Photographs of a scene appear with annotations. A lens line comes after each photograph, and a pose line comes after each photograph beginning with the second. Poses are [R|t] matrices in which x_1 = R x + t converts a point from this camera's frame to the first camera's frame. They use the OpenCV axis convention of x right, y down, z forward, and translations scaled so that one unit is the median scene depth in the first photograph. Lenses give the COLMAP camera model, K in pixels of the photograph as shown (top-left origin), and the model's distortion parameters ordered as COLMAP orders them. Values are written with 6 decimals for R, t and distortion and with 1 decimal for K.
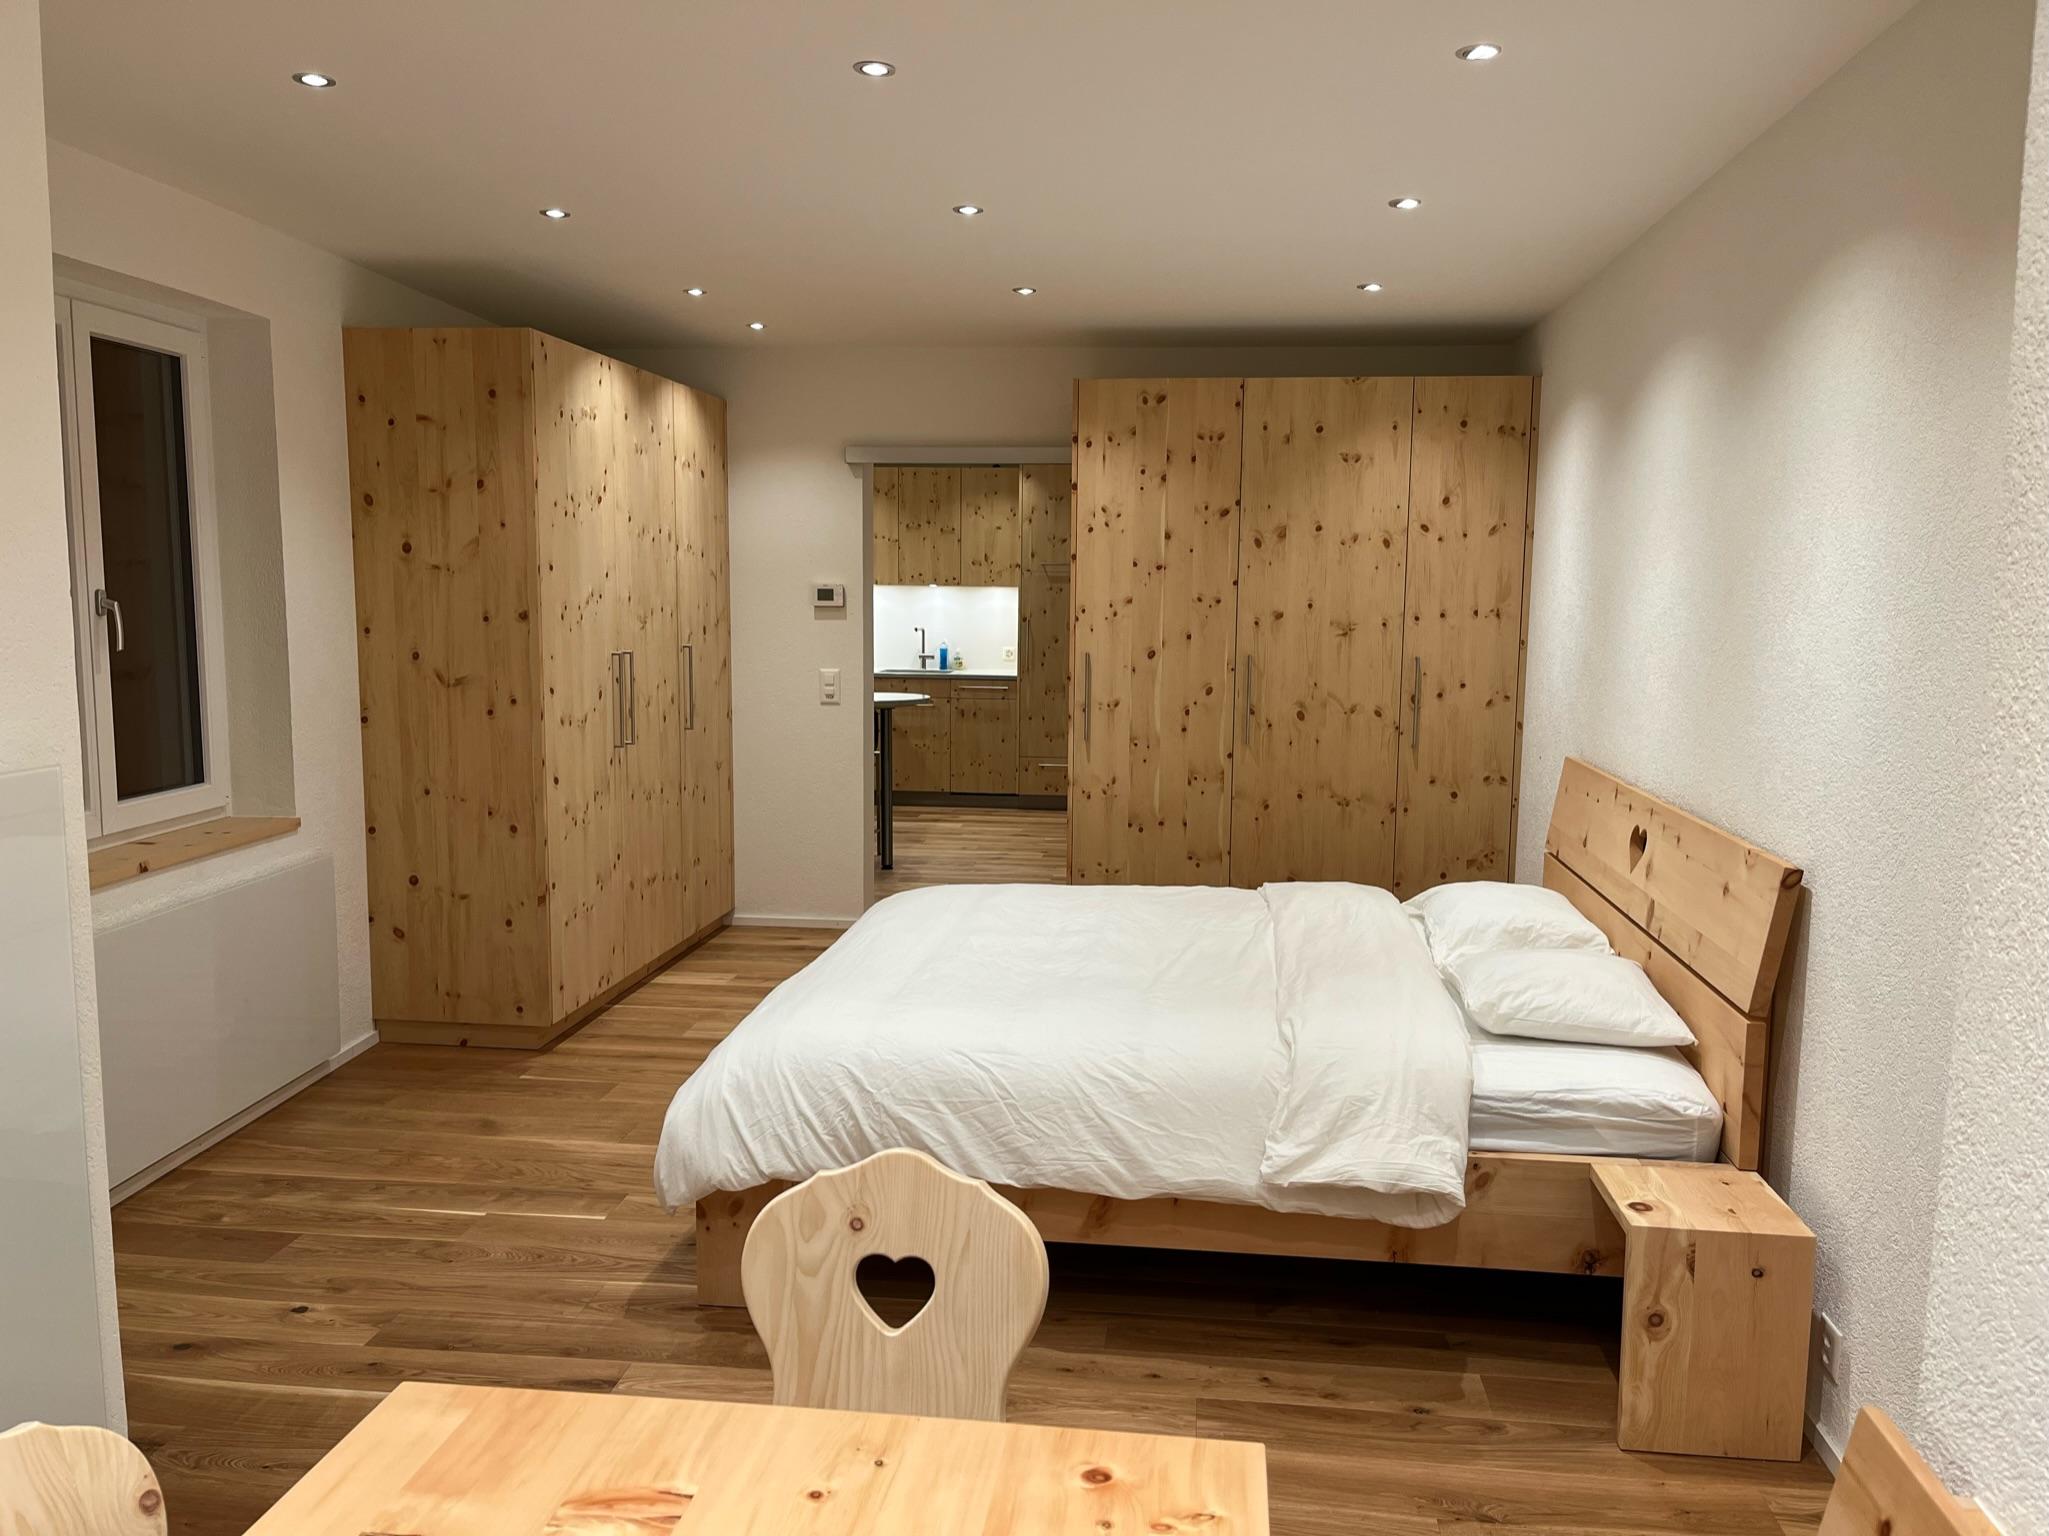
lens RADIAL K [[1571.4, 0, 1024.5], [0, 1571.4, 768.0], [0, 0, 1]] dist [0.028285, -0.124032]
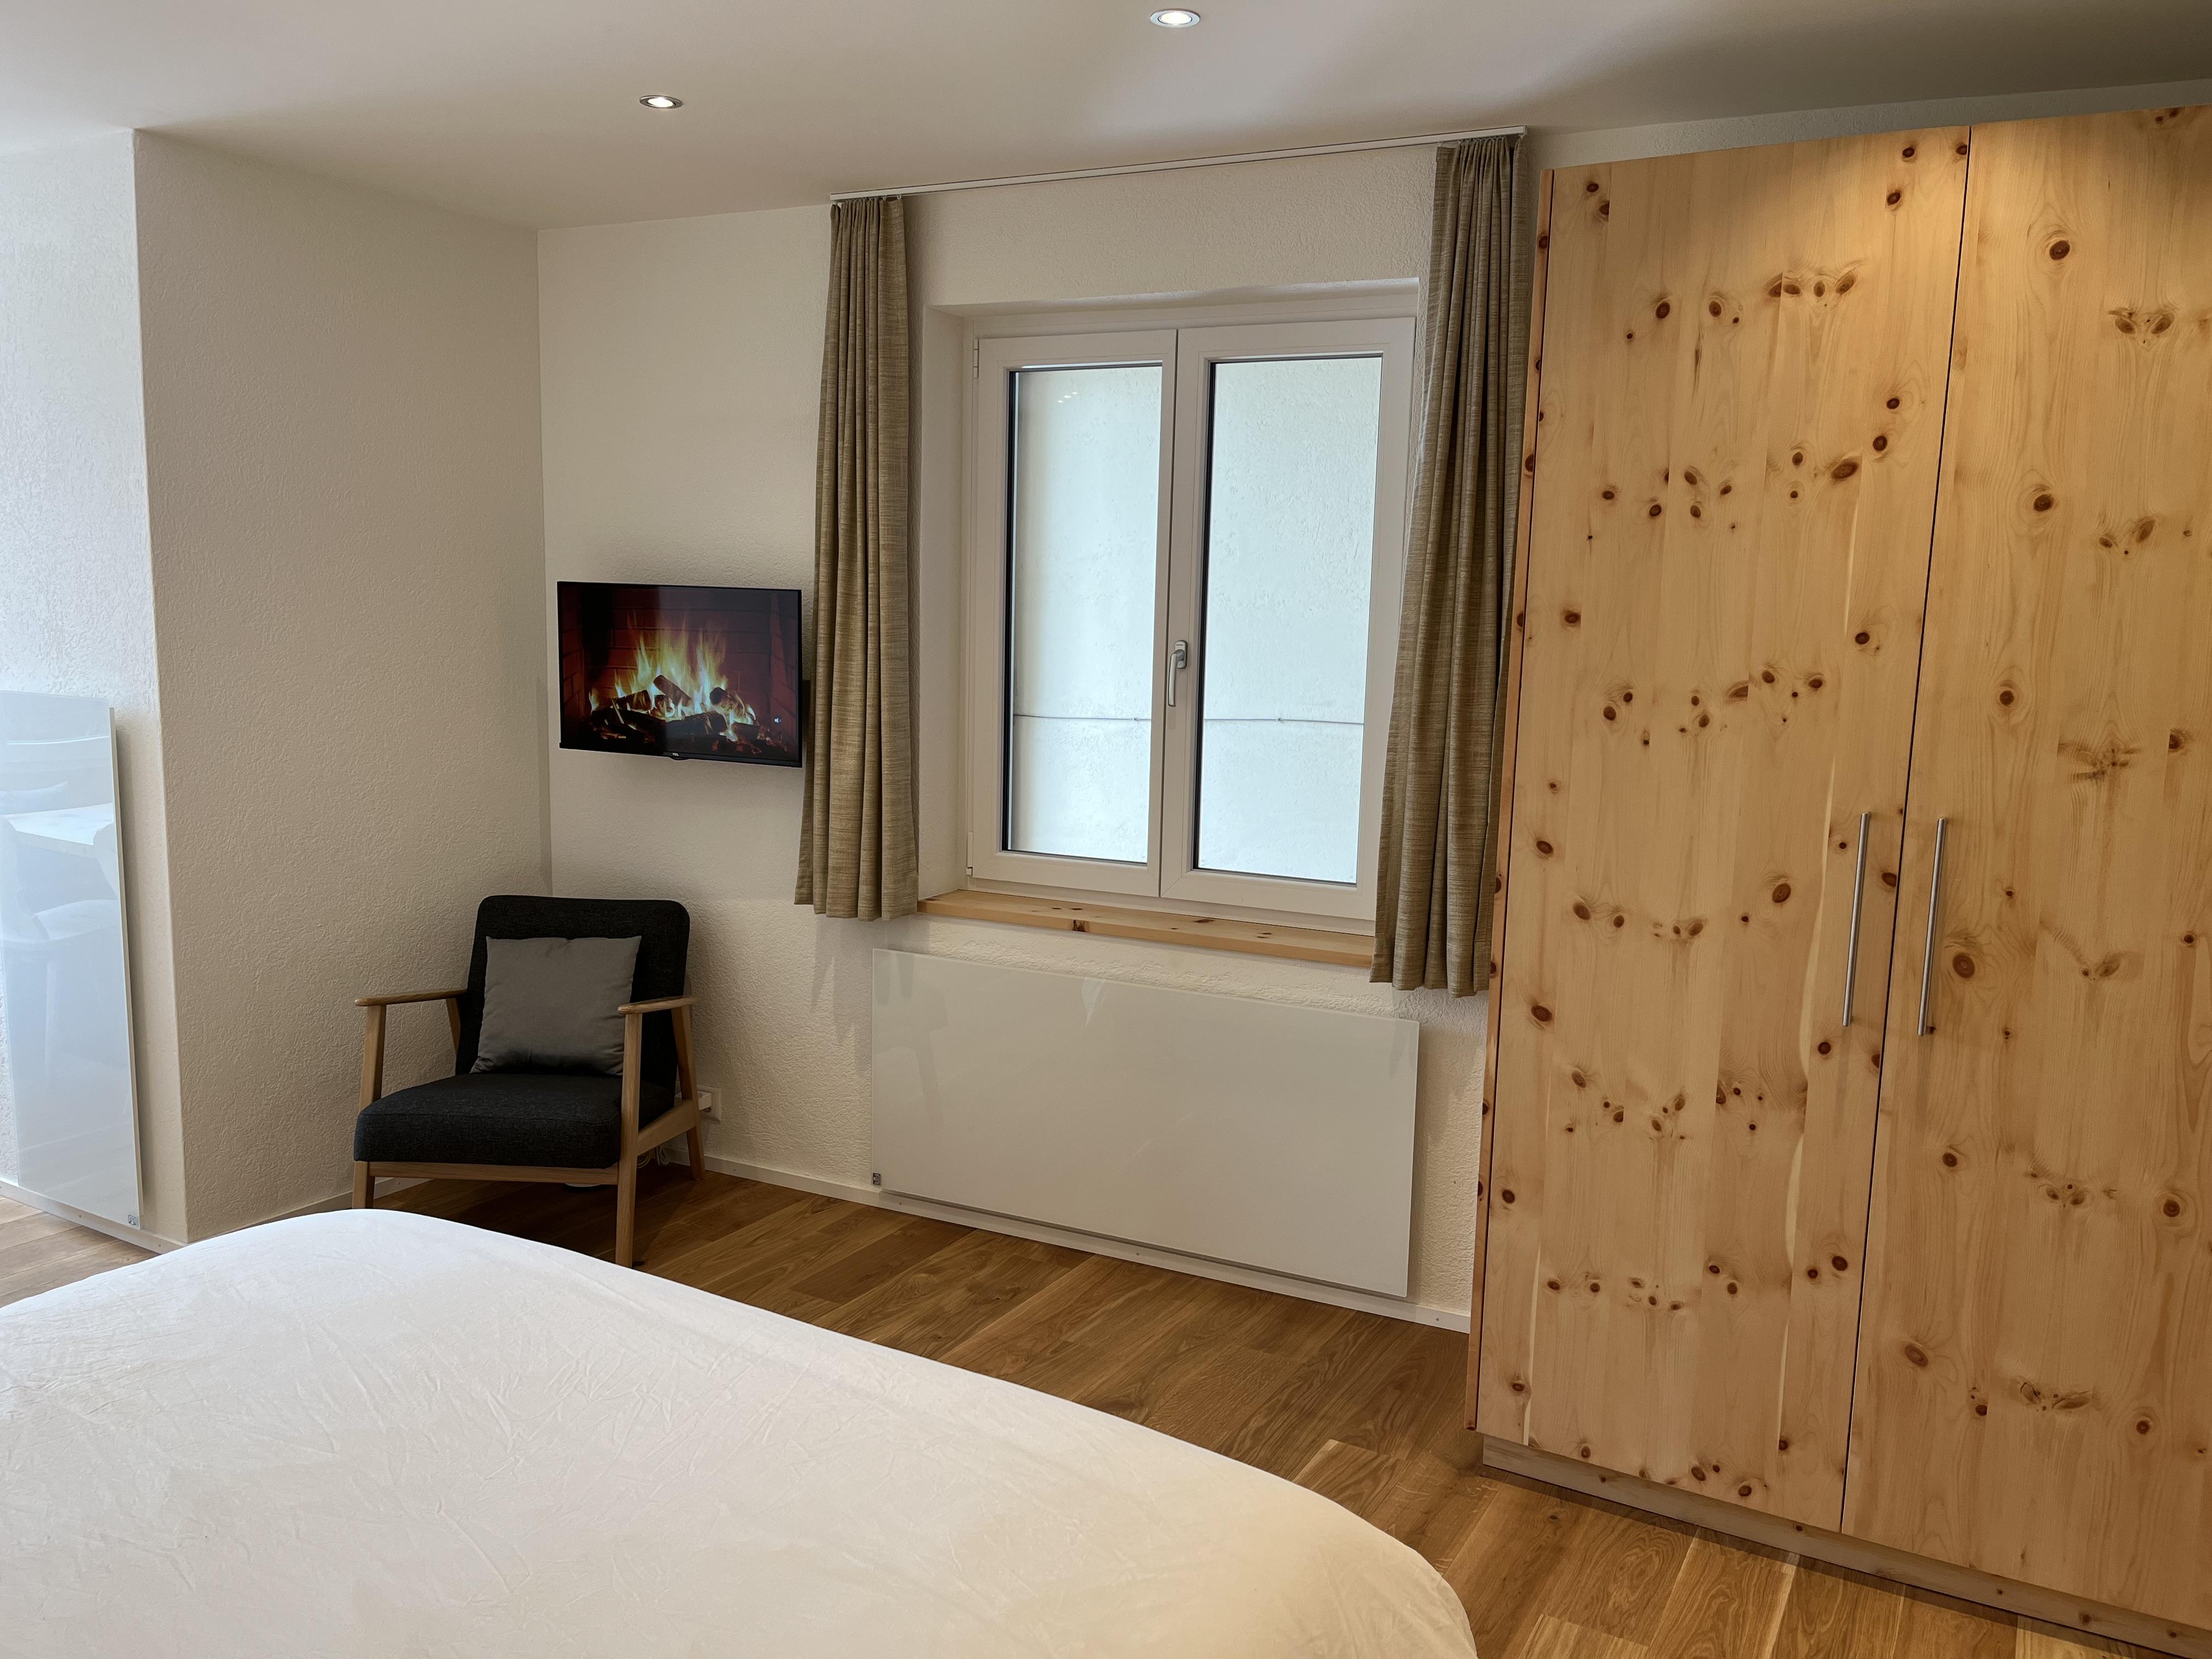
lens RADIAL K [[1651.5, 0, 1122.5], [0, 1651.5, 830.2], [0, 0, 1]] dist [0.053438, -0.104004]
pose [[-0.384058, 0.102170, -0.917639, 0.238015], [-0.137954, 0.976353, 0.166445, -0.112843], [0.912945, 0.190516, -0.360881, 0.938747]]
